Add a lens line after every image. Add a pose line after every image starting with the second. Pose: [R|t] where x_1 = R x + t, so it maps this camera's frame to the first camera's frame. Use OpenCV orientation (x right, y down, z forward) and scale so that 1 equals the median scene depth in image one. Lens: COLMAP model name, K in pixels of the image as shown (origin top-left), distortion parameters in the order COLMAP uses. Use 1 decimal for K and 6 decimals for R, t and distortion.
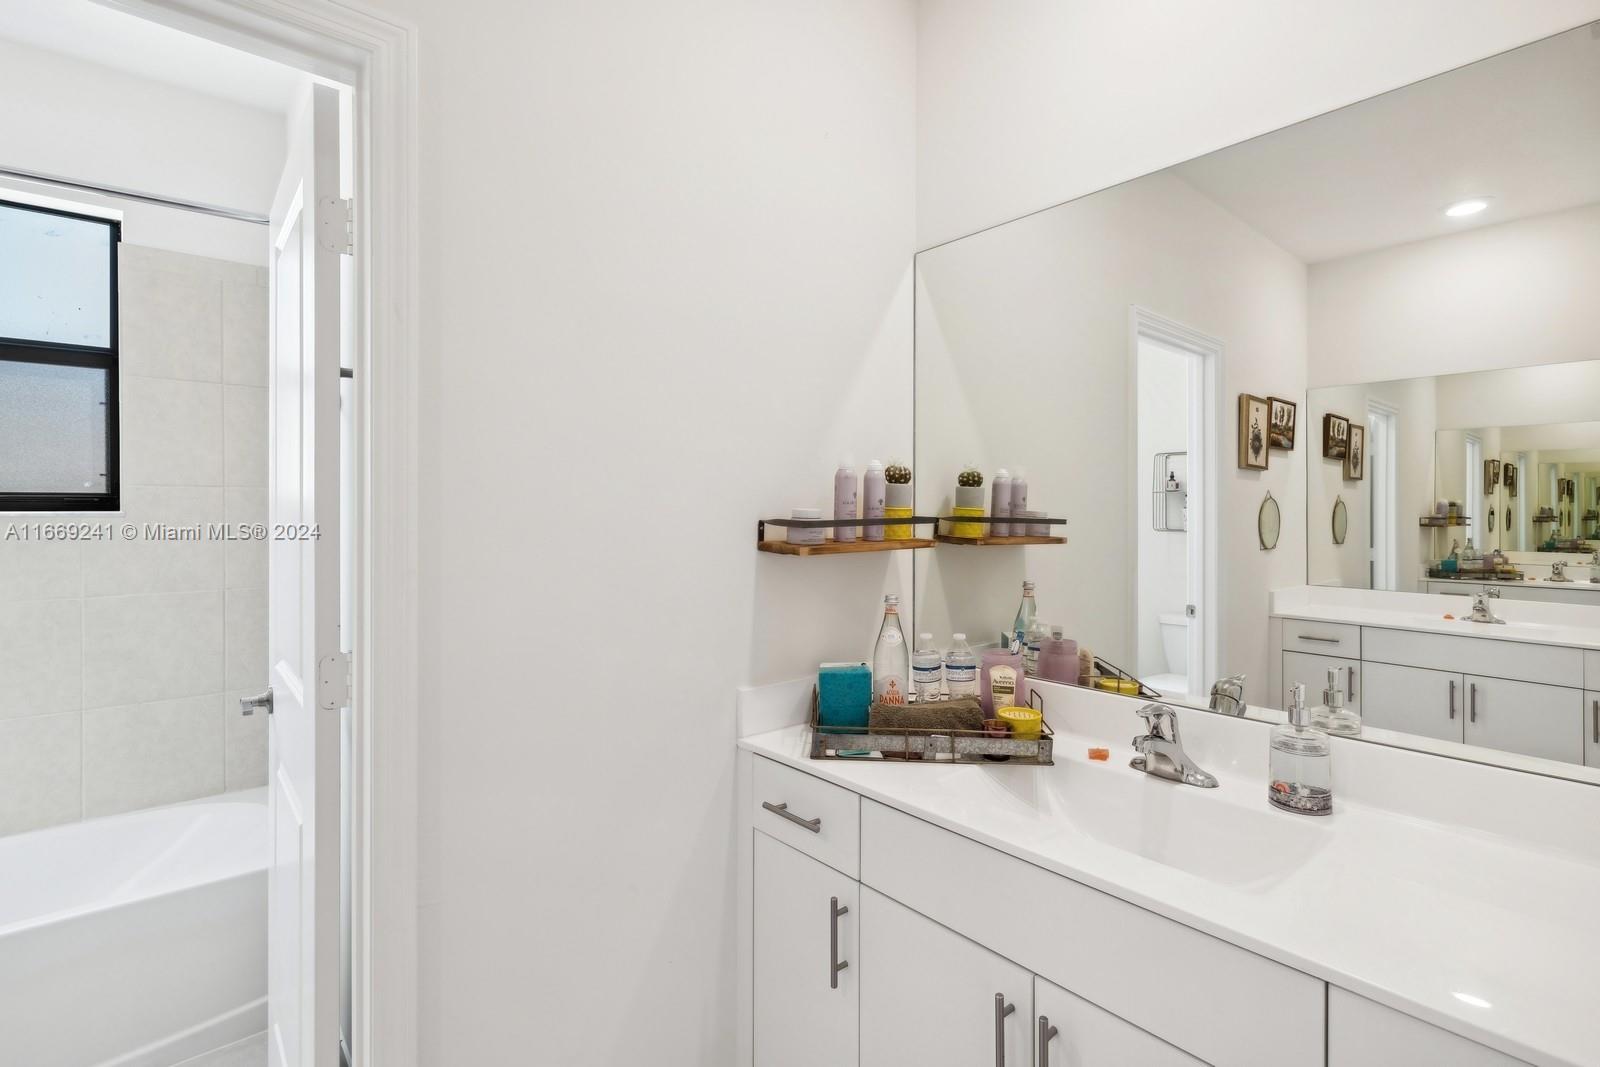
lens RADIAL K [[748.9, 0, 802.9], [0, 748.9, 513.5], [0, 0, 1]] dist [-0.000076, 0.000021]
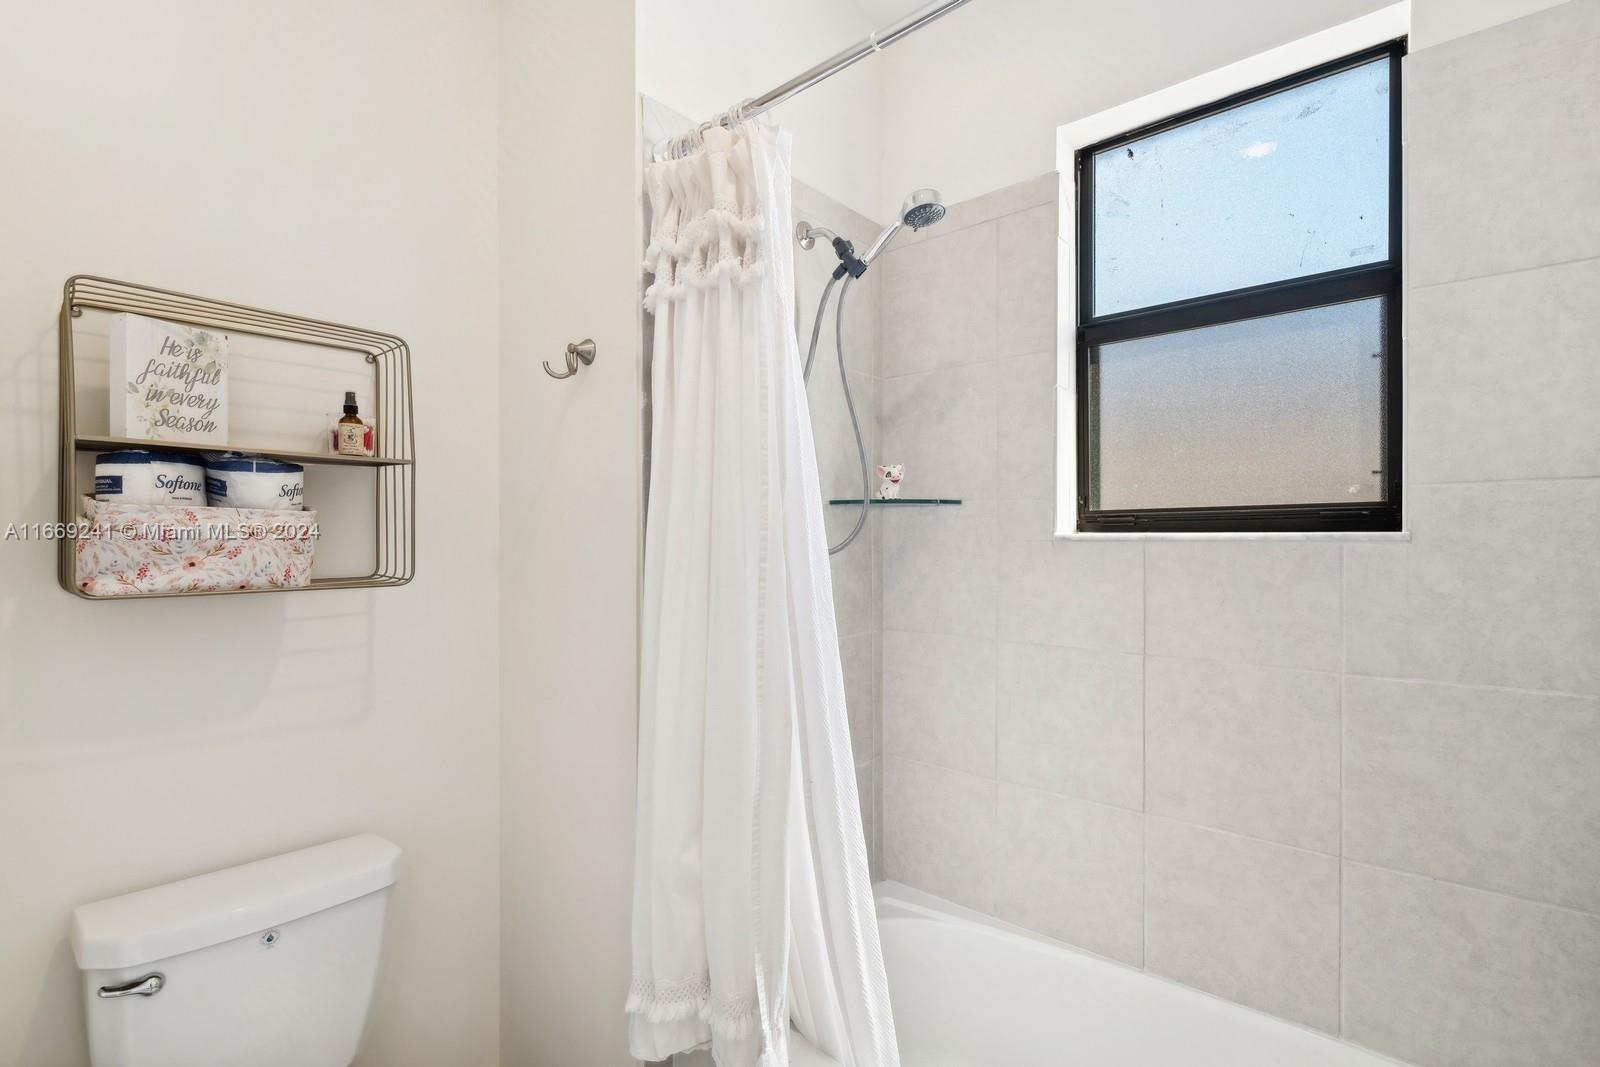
lens RADIAL K [[744.5, 0, 799.2], [0, 744.5, 541.5], [0, 0, 1]] dist [0.001673, 0.000435]
pose [[0.151088, 0.008163, -0.988487, -0.481620], [0.001764, 0.999962, 0.008528, -0.001633], [0.988519, -0.003032, 0.151068, 0.526807]]
